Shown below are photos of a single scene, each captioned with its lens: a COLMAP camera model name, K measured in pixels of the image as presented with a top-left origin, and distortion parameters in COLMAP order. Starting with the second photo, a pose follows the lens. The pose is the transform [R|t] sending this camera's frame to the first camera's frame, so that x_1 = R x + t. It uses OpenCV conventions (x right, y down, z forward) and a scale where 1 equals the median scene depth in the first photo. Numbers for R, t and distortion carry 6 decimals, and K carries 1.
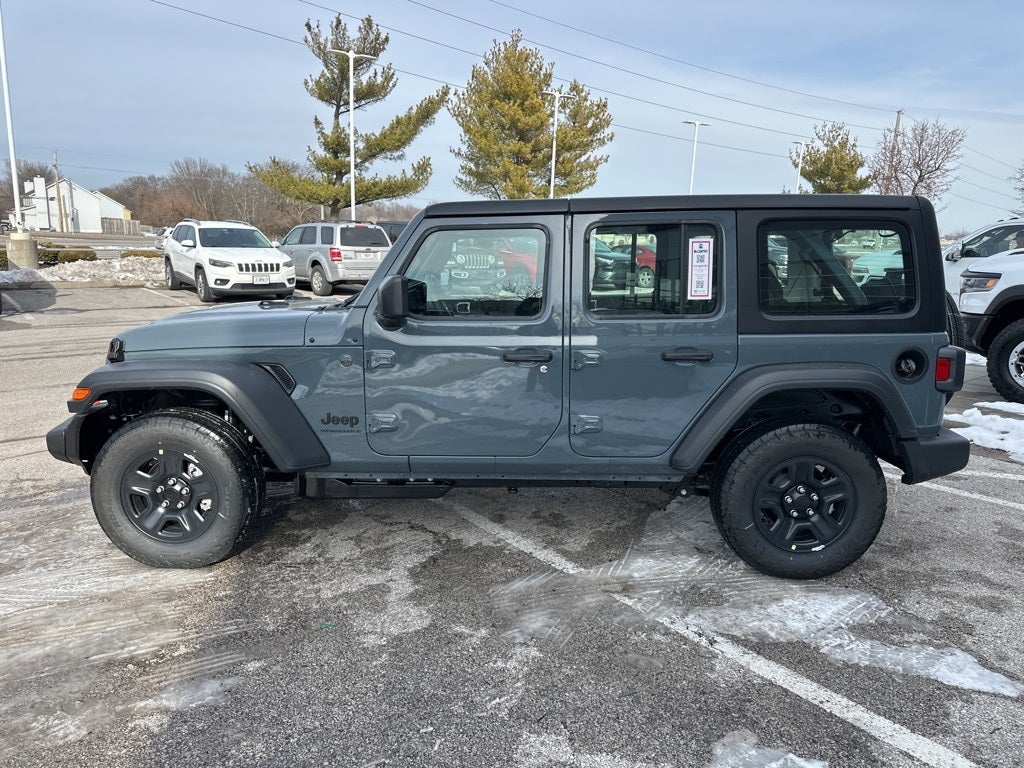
lens RADIAL K [[708.2, 0, 510.3], [0, 708.2, 388.2], [0, 0, 1]] dist [0.080739, -0.099619]
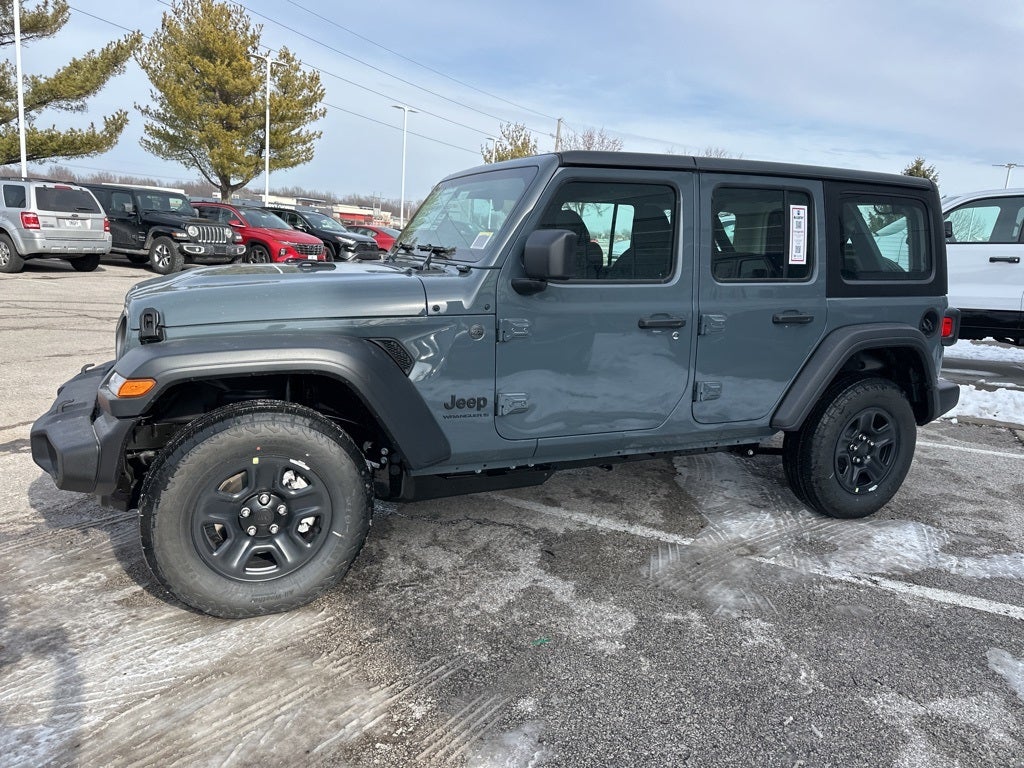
lens RADIAL K [[713.9, 0, 509.6], [0, 713.9, 384.6], [0, 0, 1]] dist [0.040220, -0.041976]
pose [[0.902751, -0.053951, 0.426766, -0.504470], [0.048323, 0.998543, 0.024015, 0.005532], [-0.427440, -0.001057, 0.904043, 0.202083]]
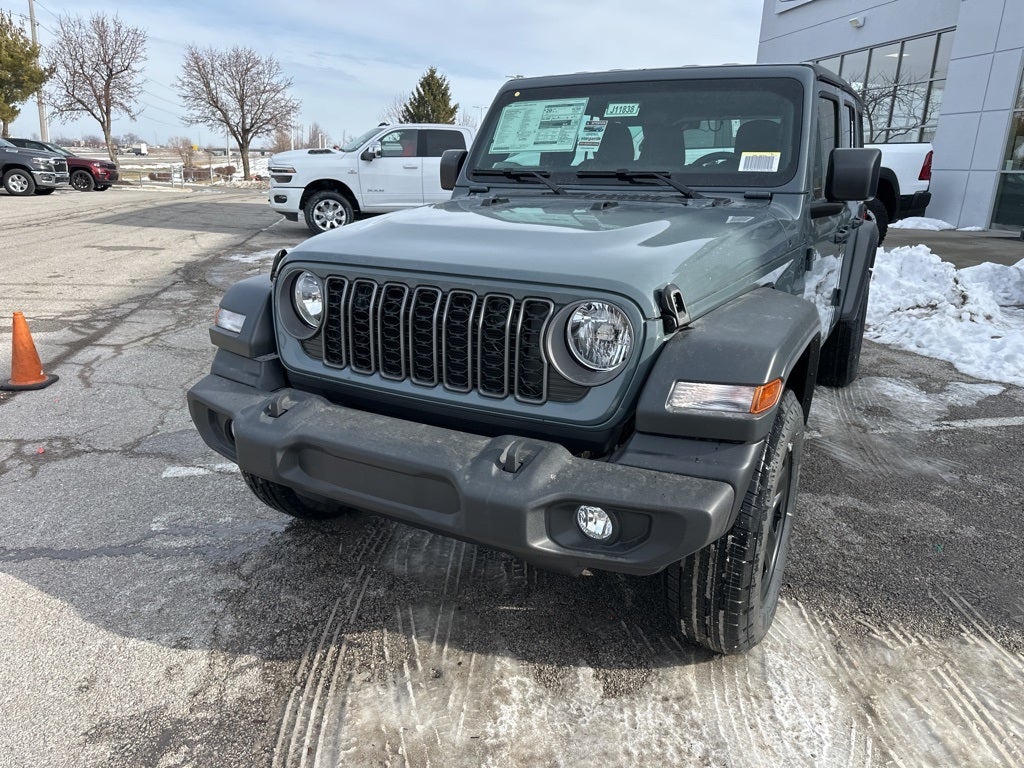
lens RADIAL K [[717.7, 0, 512.0], [0, 717.7, 384.0], [0, 0, 1]] dist [0.027306, -0.030347]
pose [[0.467521, -0.262368, 0.844149, -0.967495], [0.163804, 0.964114, 0.208933, -0.114232], [-0.868673, 0.040594, 0.493720, 0.804185]]
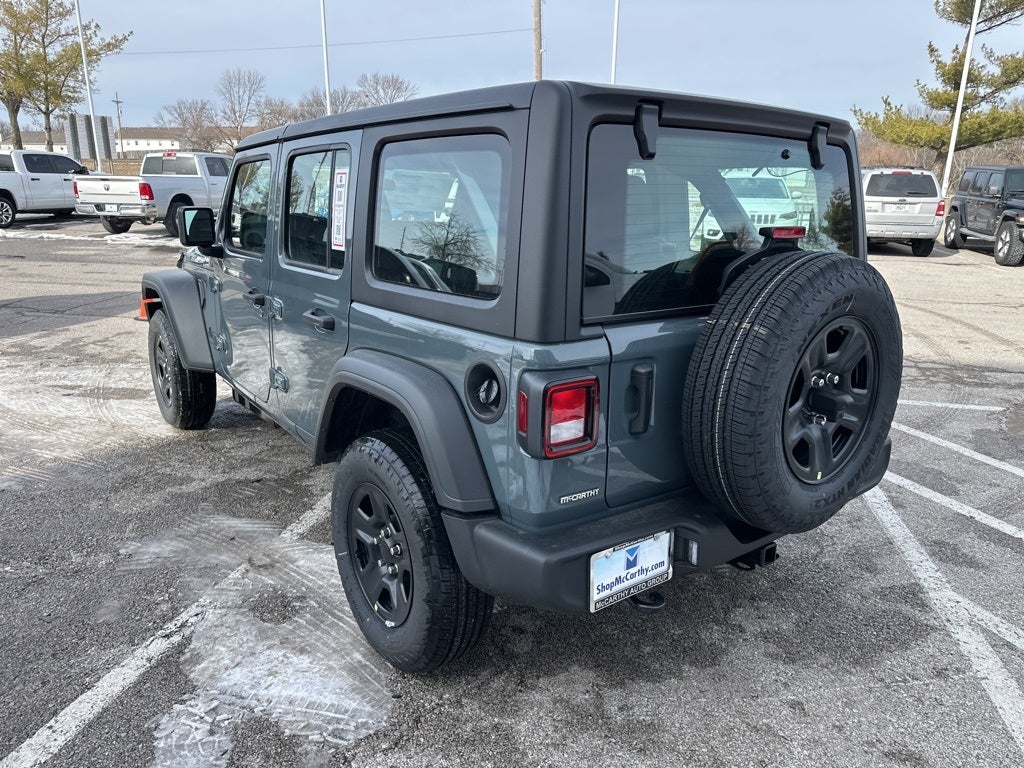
lens RADIAL K [[717.7, 0, 512.0], [0, 717.7, 384.0], [0, 0, 1]] dist [0.027306, -0.030347]
pose [[0.617537, 0.206644, -0.758911, 0.884370], [-0.165222, 0.977424, 0.131699, -0.102128], [0.768992, 0.044060, 0.637738, 0.577145]]
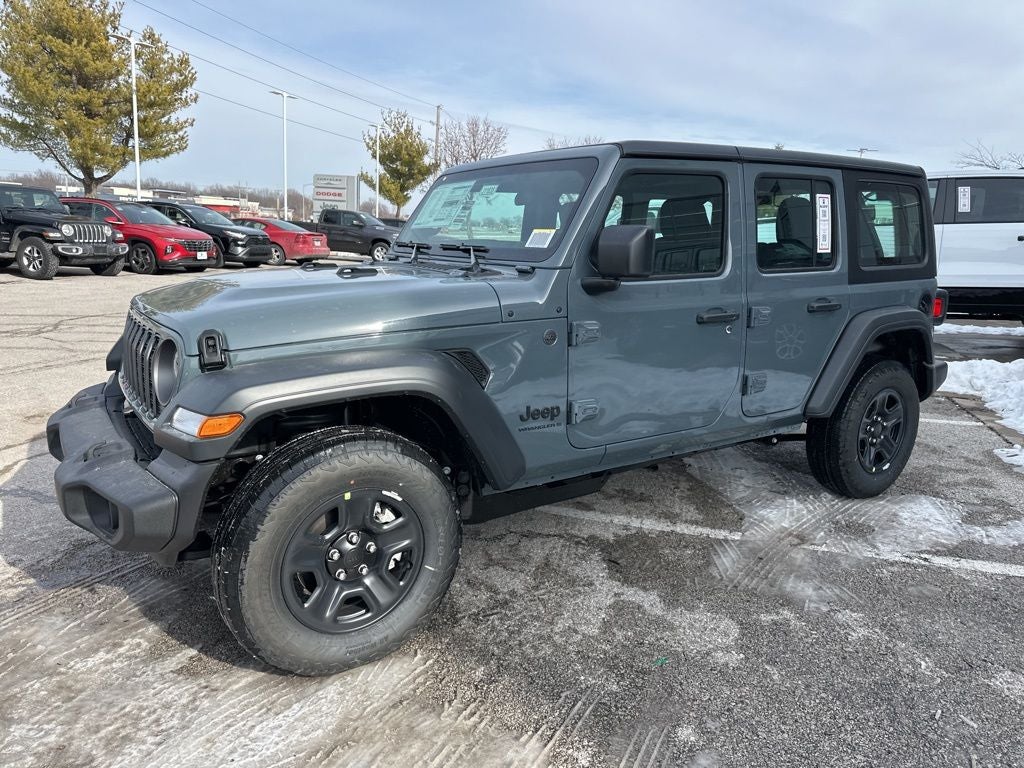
lens RADIAL K [[717.7, 0, 512.0], [0, 717.7, 384.0], [0, 0, 1]] dist [0.027306, -0.030347]
pose [[0.818516, -0.110145, 0.563826, -0.646556], [0.099603, 0.993793, 0.049544, -0.026380], [-0.565783, 0.015606, 0.824406, 0.339317]]
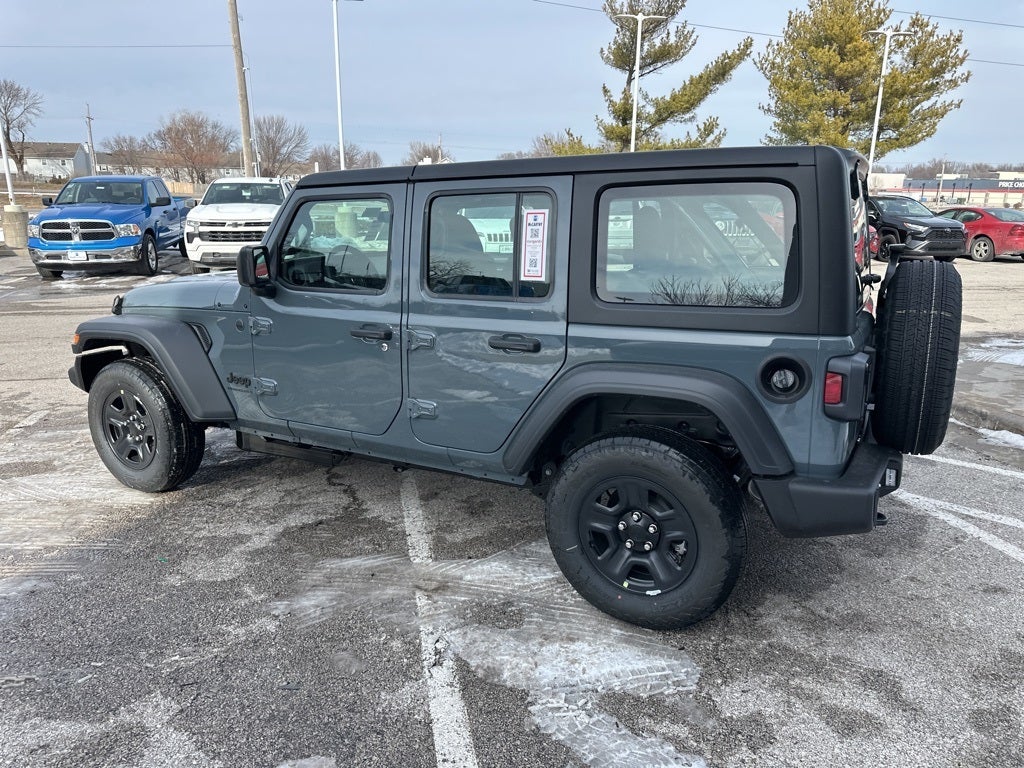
lens RADIAL K [[712.0, 0, 510.6], [0, 712.0, 378.6], [0, 0, 1]] dist [0.070431, -0.088548]
pose [[0.892622, 0.093453, -0.441014, 0.560084], [-0.079982, 0.995587, 0.049084, -0.040260], [0.443655, -0.008541, 0.896157, 0.184446]]
